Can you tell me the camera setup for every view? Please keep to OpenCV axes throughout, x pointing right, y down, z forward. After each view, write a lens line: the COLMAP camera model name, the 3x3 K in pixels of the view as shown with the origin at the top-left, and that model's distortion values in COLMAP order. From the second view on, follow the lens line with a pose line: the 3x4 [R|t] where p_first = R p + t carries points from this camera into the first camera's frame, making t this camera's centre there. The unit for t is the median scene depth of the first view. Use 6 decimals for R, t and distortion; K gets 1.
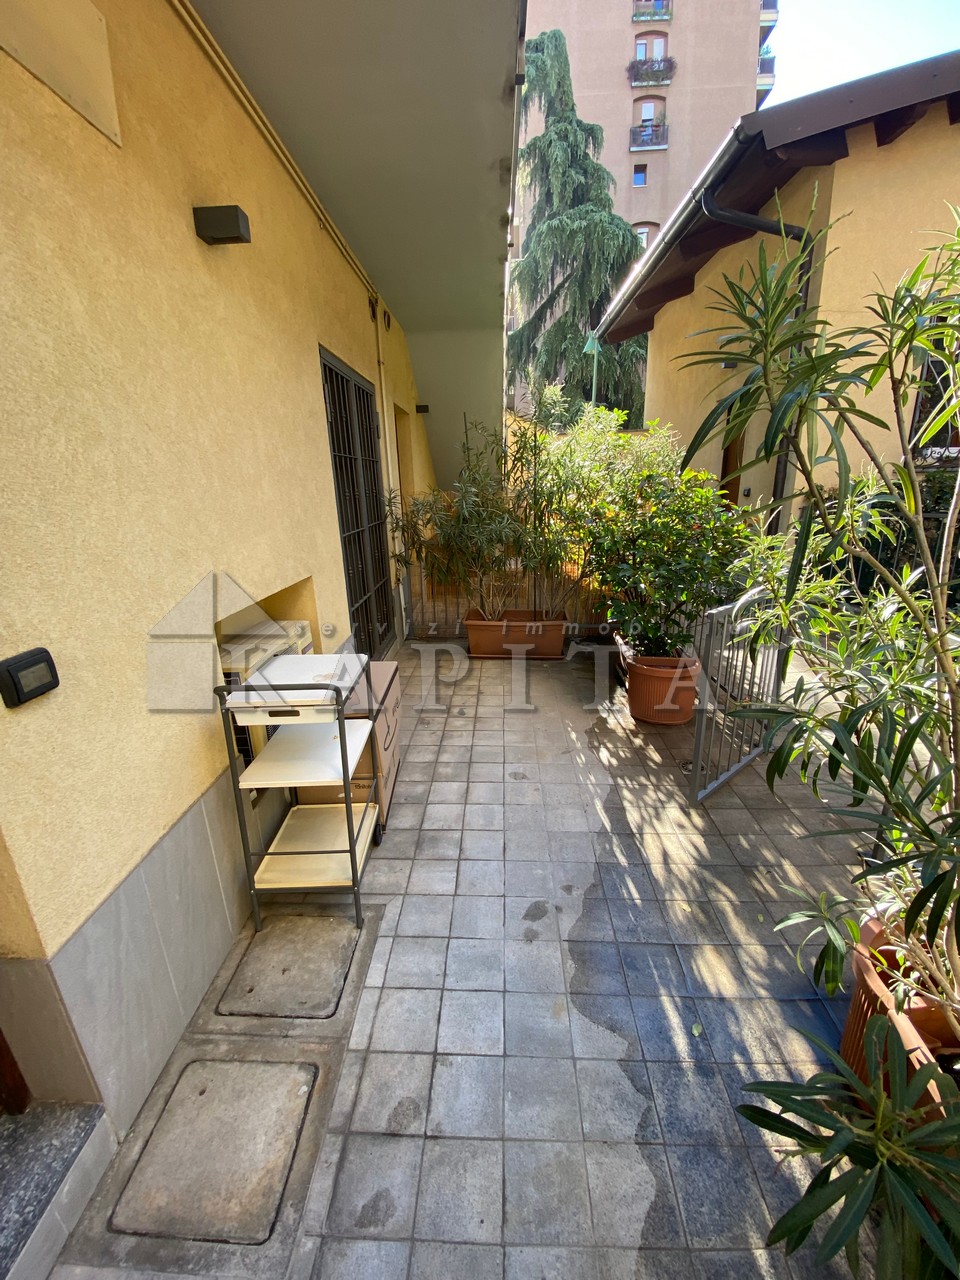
lens RADIAL K [[515.2, 0, 477.0], [0, 515.2, 634.0], [0, 0, 1]] dist [-0.022643, -0.004480]
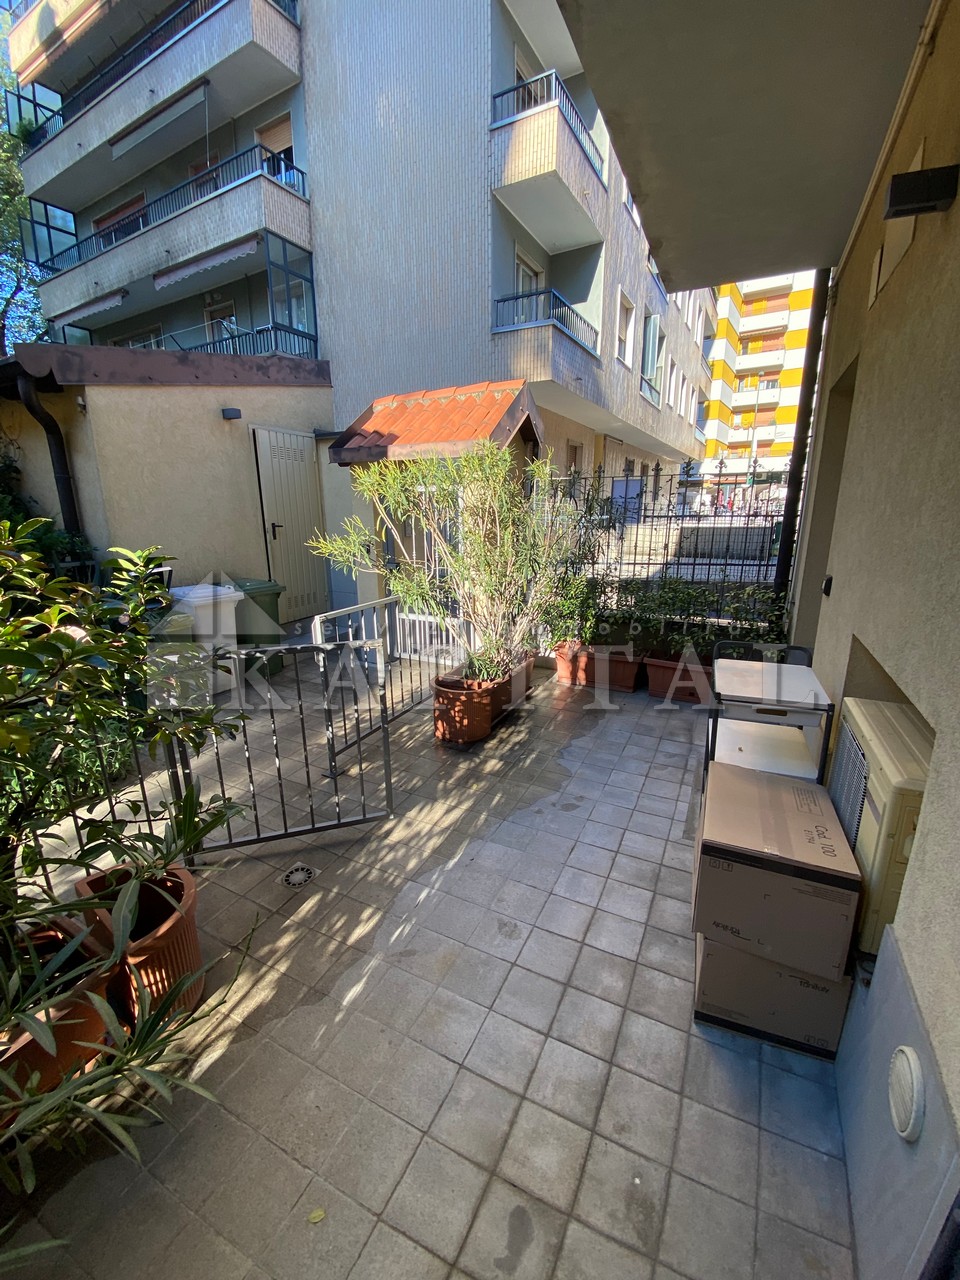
lens RADIAL K [[515.2, 0, 477.8], [0, 515.2, 642.6], [0, 0, 1]] dist [-0.022643, -0.004480]
pose [[-0.912914, -0.057558, 0.404072, -0.184229], [0.157706, 0.863374, 0.479285, -0.527656], [-0.376452, 0.501271, -0.779109, 1.790551]]
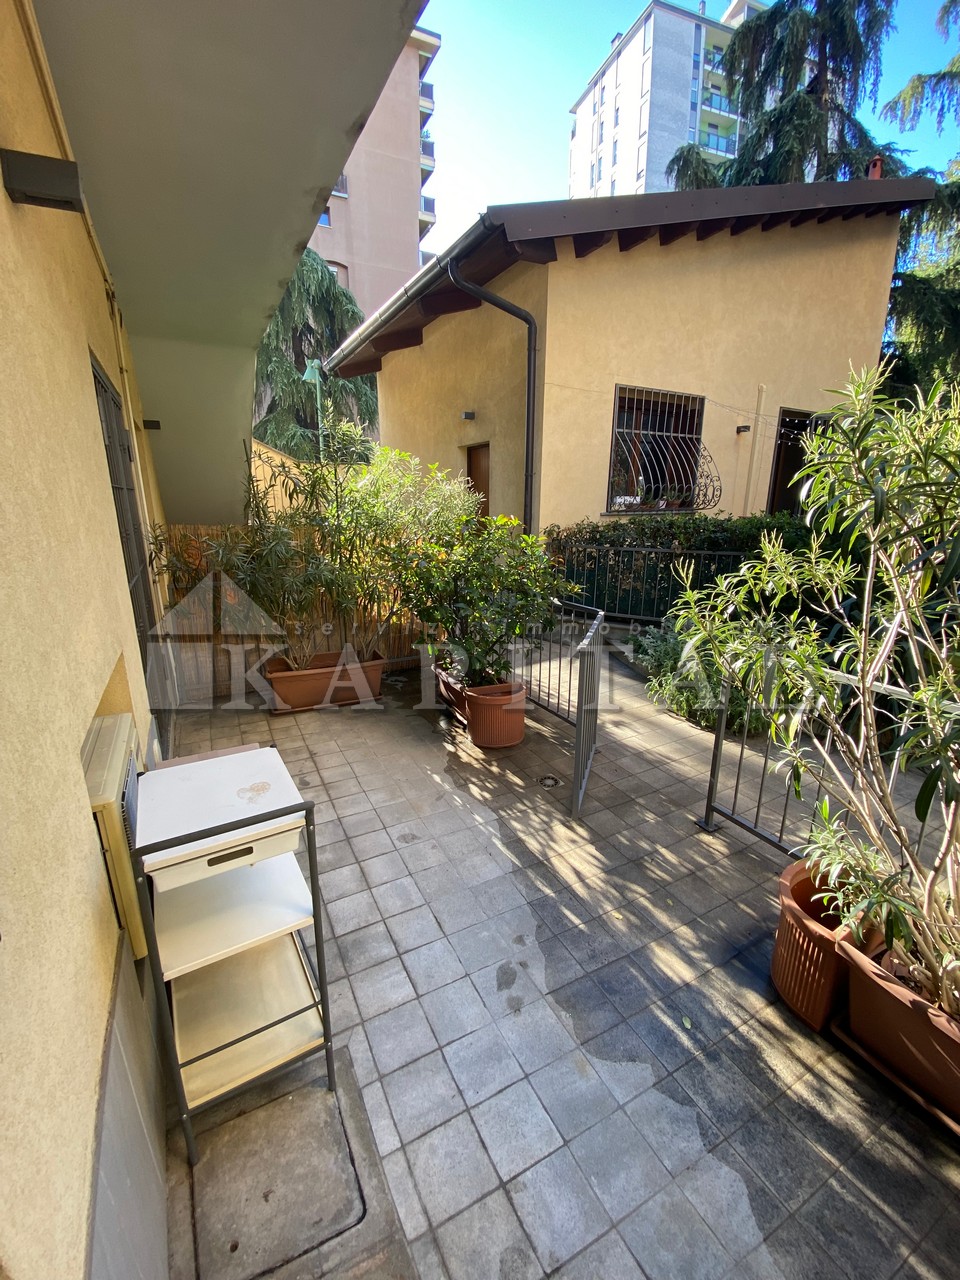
lens RADIAL K [[515.2, 0, 477.6], [0, 515.2, 620.9], [0, 0, 1]] dist [-0.022643, -0.004480]
pose [[0.863088, -0.095173, 0.496005, -0.313629], [0.125477, 0.991700, -0.028053, -0.100124], [-0.489218, 0.086449, 0.867867, 0.112647]]
